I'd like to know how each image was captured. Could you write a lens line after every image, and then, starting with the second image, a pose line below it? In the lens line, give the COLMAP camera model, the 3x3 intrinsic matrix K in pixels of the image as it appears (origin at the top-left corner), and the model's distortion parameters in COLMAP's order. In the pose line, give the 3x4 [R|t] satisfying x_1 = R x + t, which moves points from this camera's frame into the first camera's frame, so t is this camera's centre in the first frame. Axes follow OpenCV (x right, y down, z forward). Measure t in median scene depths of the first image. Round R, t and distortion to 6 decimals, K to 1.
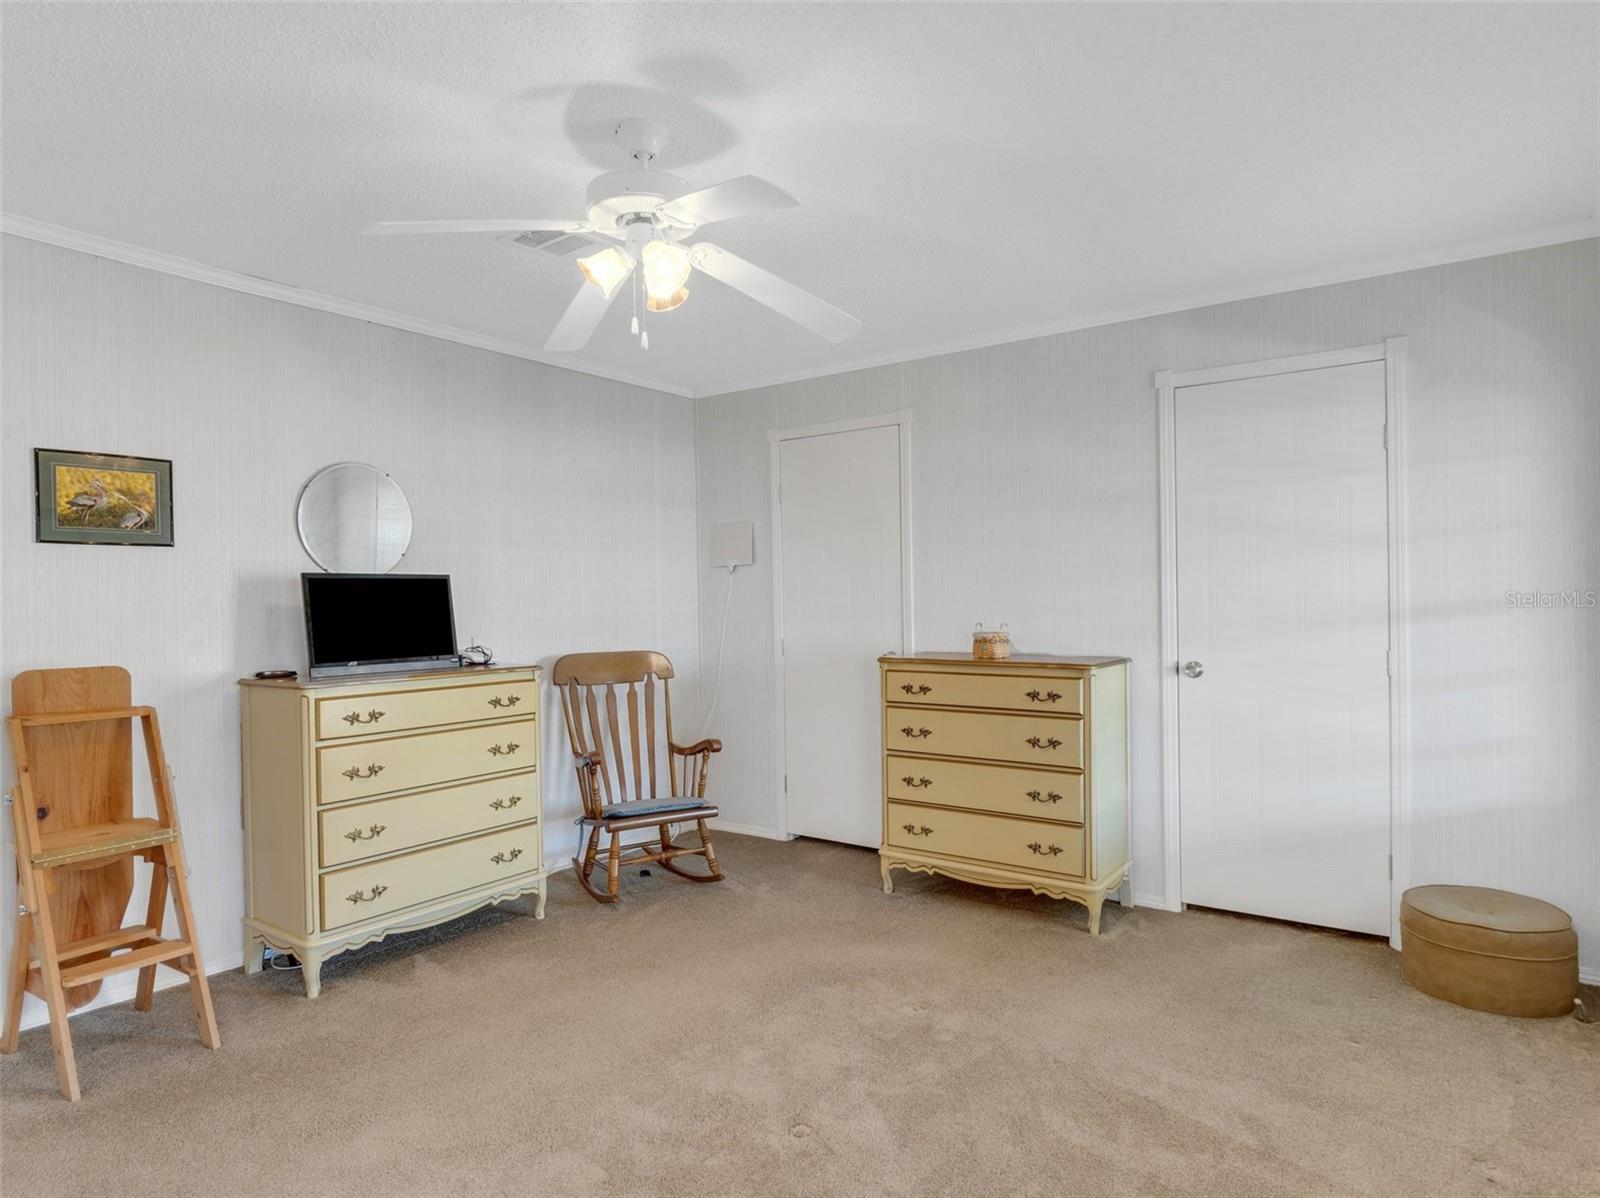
lens RADIAL K [[924.7, 0, 794.2], [0, 924.7, 606.9], [0, 0, 1]] dist [-0.005015, -0.000093]
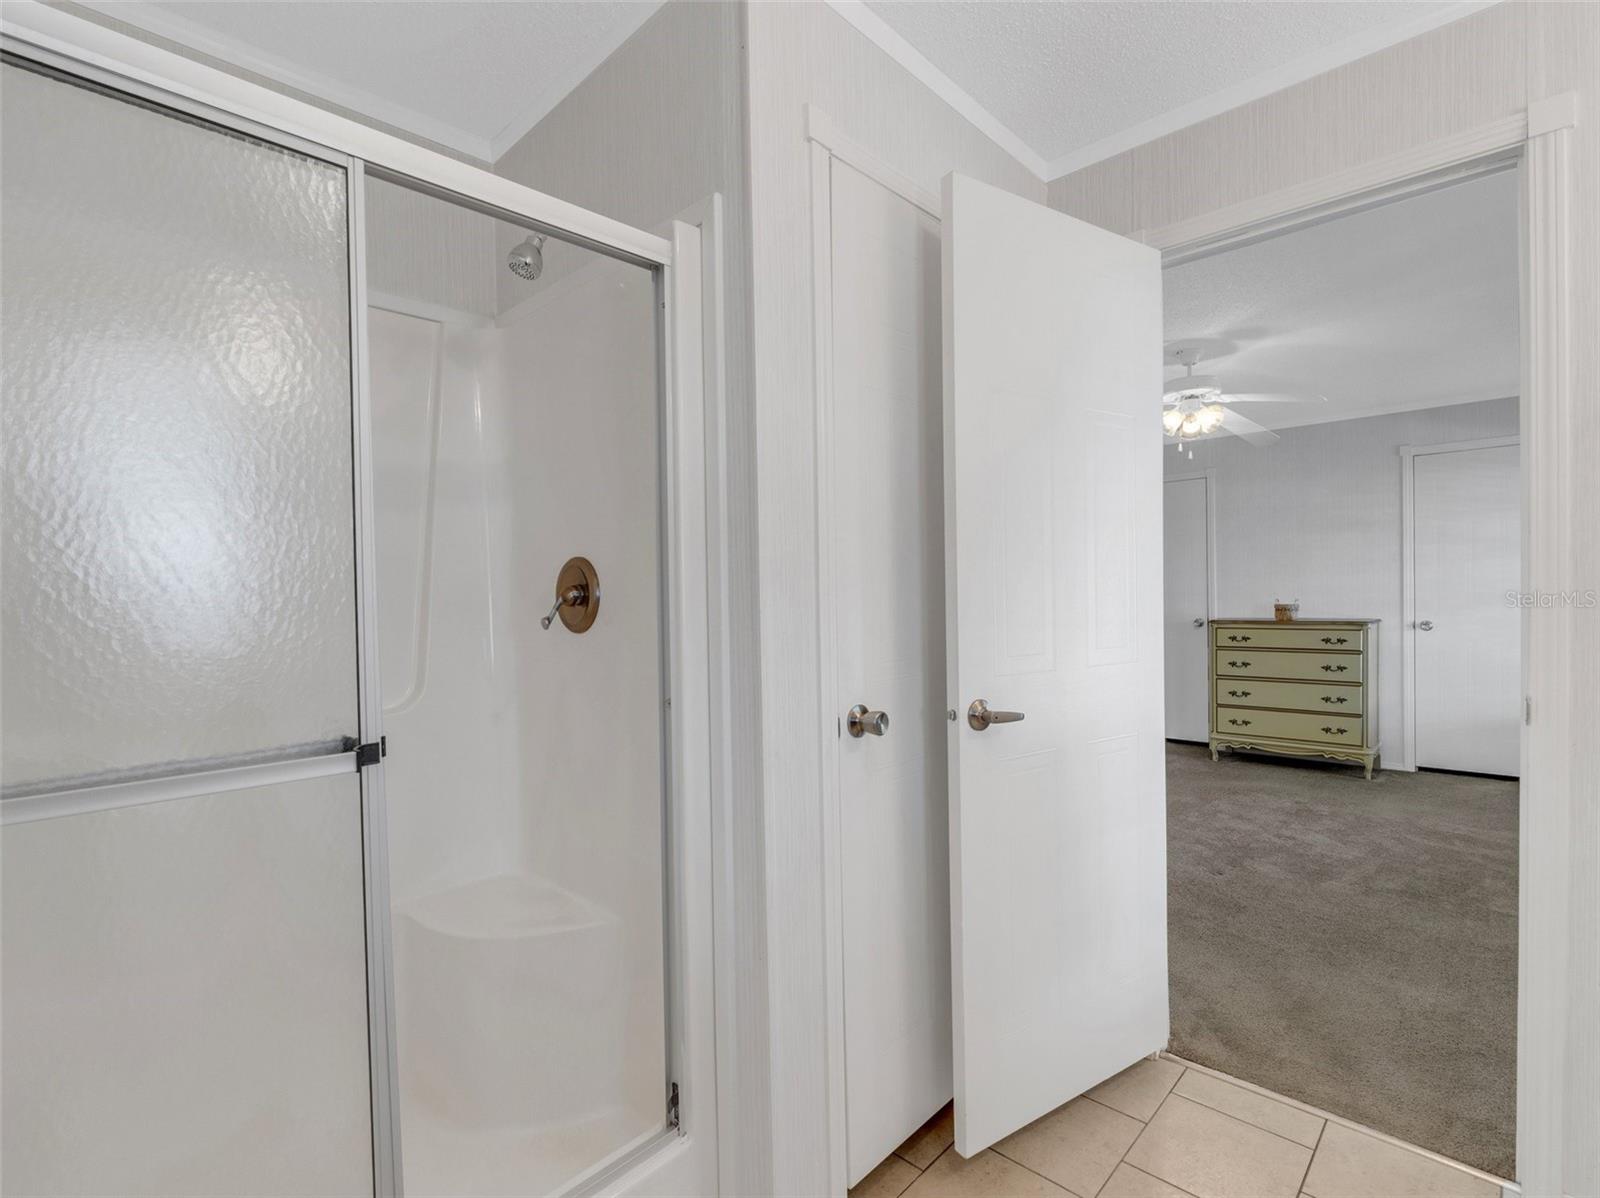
lens RADIAL K [[762.3, 0, 808.7], [0, 762.3, 610.5], [0, 0, 1]] dist [0.001185, -0.000713]
pose [[0.993607, -0.003181, -0.112847, -0.543903], [0.004846, 0.999883, 0.014483, 0.015931], [0.112788, -0.014937, 0.993507, -0.514444]]
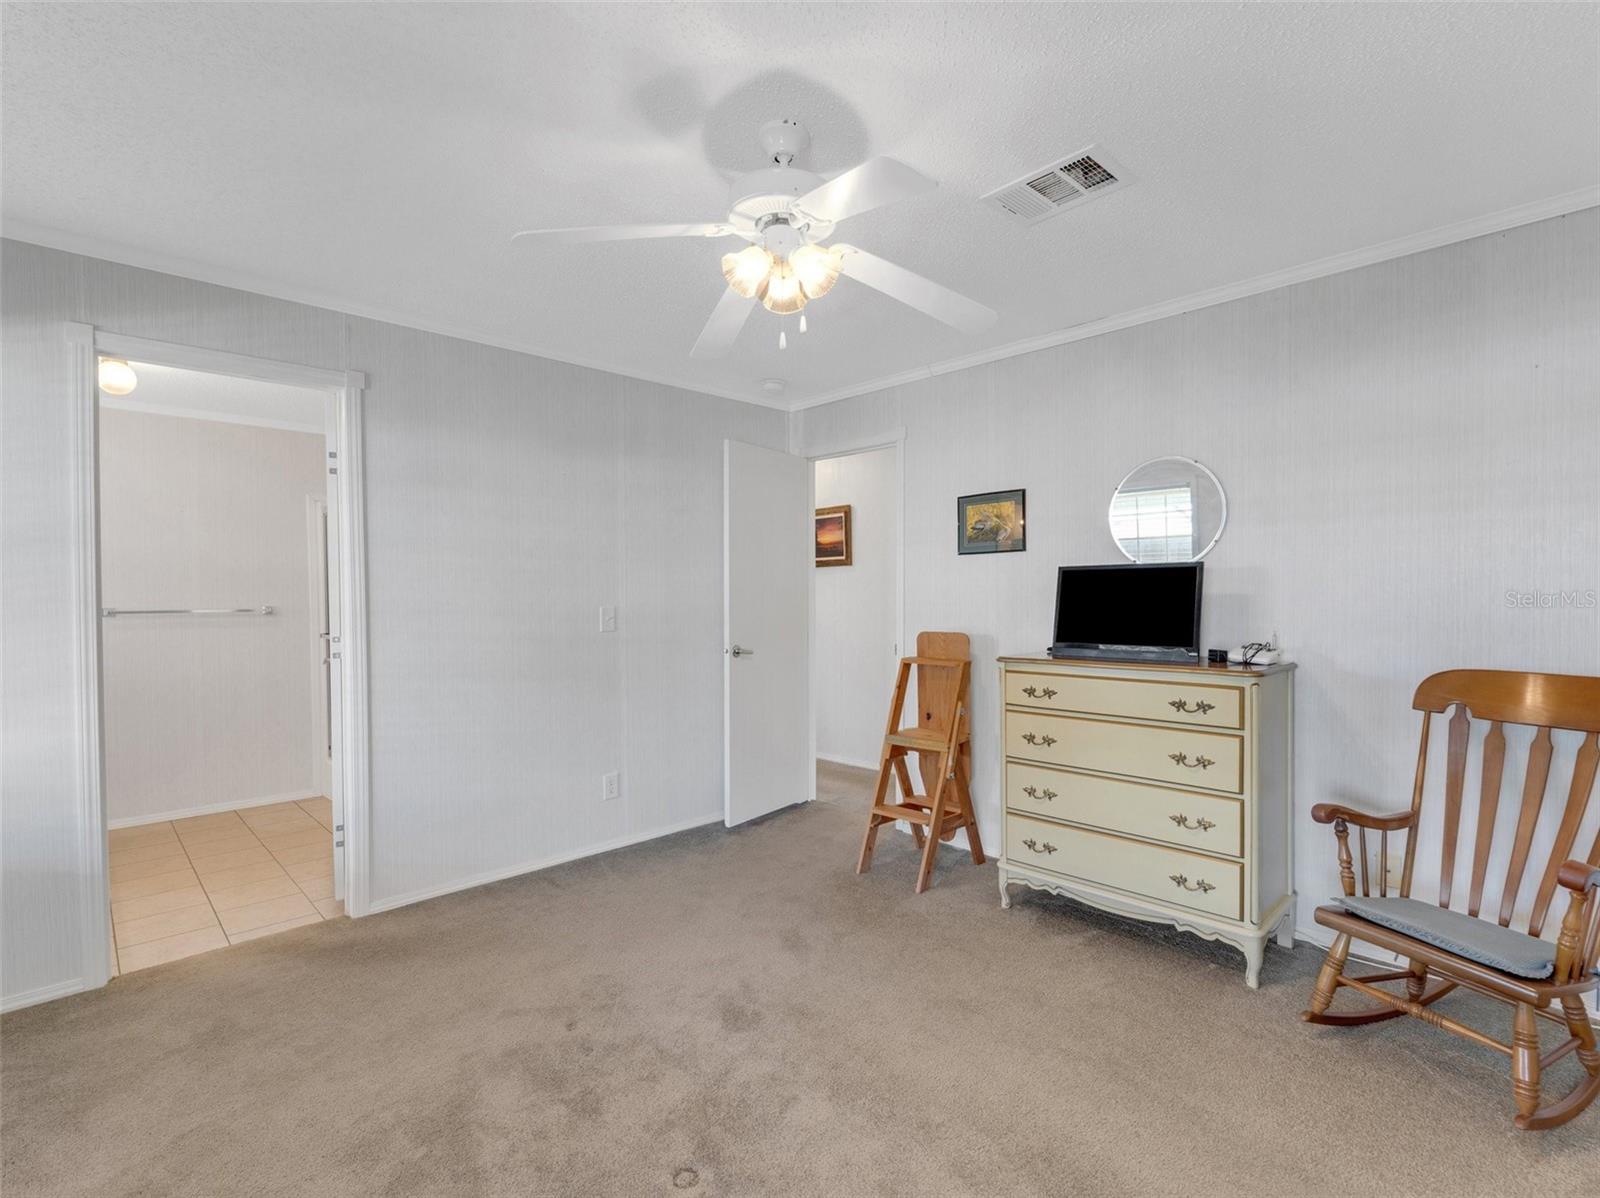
lens RADIAL K [[762.3, 0, 829.7], [0, 762.3, 603.5], [0, 0, 1]] dist [0.001185, -0.000713]
pose [[-0.144394, 0.024558, -0.989215, 0.379376], [0.003714, 0.999698, 0.024276, -0.011237], [0.989513, -0.000168, -0.144442, 0.654582]]
